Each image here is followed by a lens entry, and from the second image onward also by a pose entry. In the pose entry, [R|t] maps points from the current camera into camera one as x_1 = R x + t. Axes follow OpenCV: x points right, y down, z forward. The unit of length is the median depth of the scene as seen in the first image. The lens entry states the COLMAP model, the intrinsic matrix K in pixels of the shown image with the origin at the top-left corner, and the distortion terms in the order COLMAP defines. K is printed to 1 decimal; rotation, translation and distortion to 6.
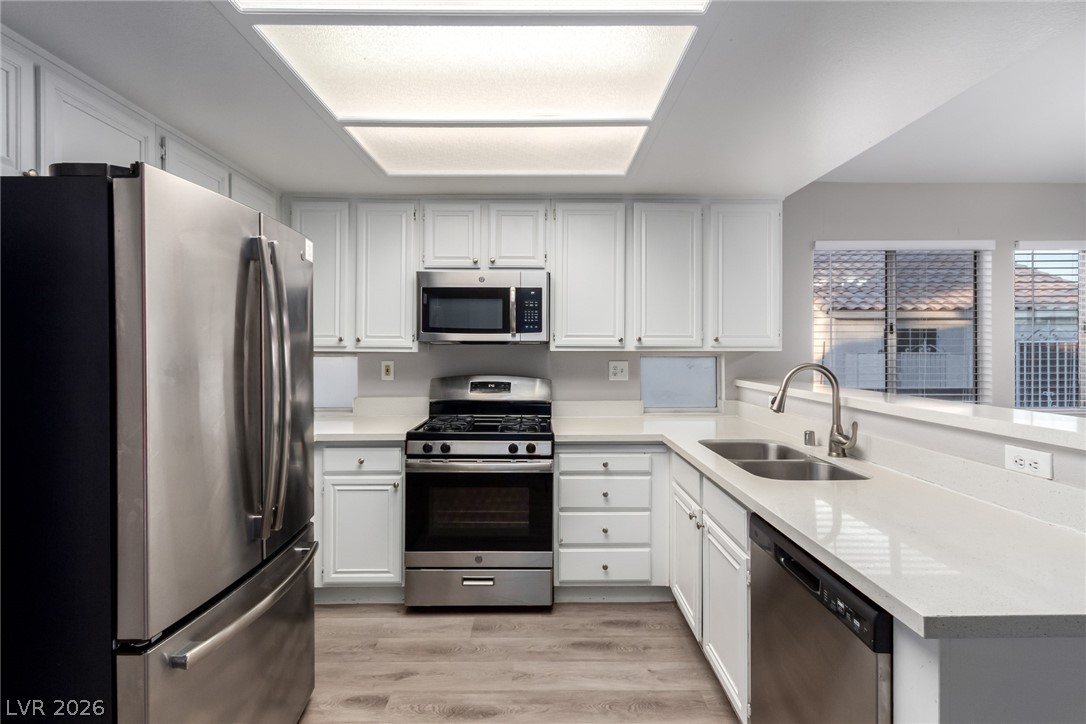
lens RADIAL K [[504.4, 0, 554.3], [0, 504.4, 357.6], [0, 0, 1]] dist [0.005105, -0.000180]
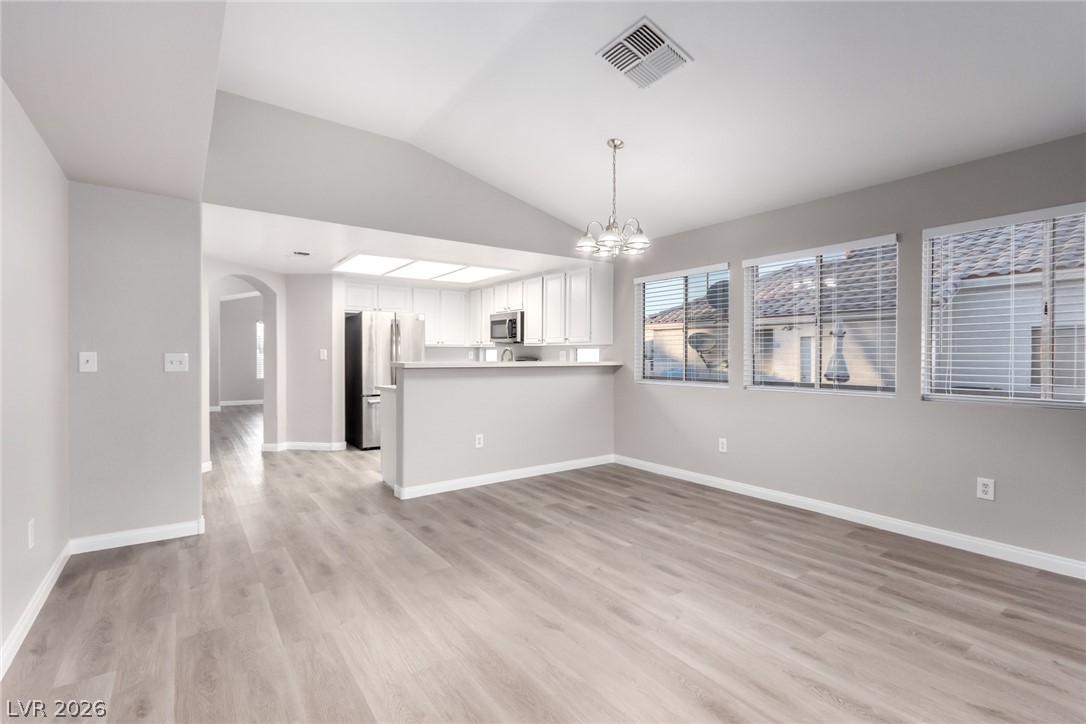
lens RADIAL K [[504.4, 0, 554.3], [0, 504.4, 357.6], [0, 0, 1]] dist [0.005105, -0.000180]
pose [[0.590878, 0.005452, -0.806742, 2.144042], [-0.013274, 0.999908, -0.002965, 0.054819], [0.806652, 0.012460, 0.590896, -0.278608]]
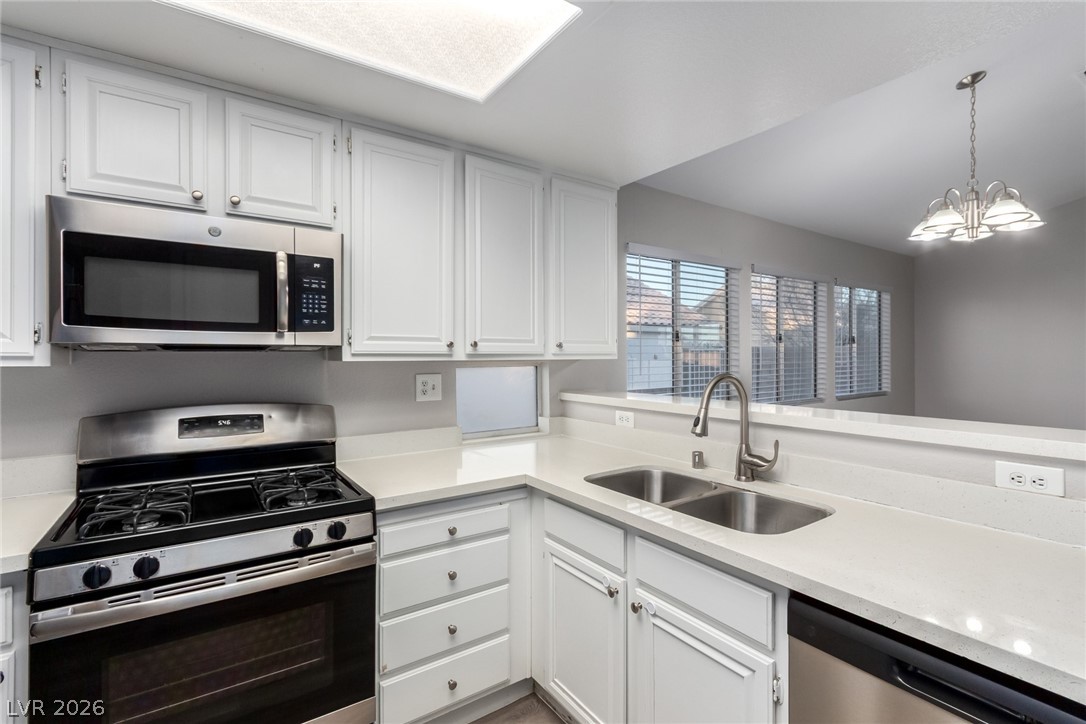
lens RADIAL K [[504.4, 0, 554.3], [0, 504.4, 357.6], [0, 0, 1]] dist [0.005105, -0.000180]
pose [[0.824495, -0.005948, 0.565838, -0.162185], [0.011898, 0.999906, -0.006827, -0.011276], [-0.565744, 0.012361, 0.824488, 0.367349]]
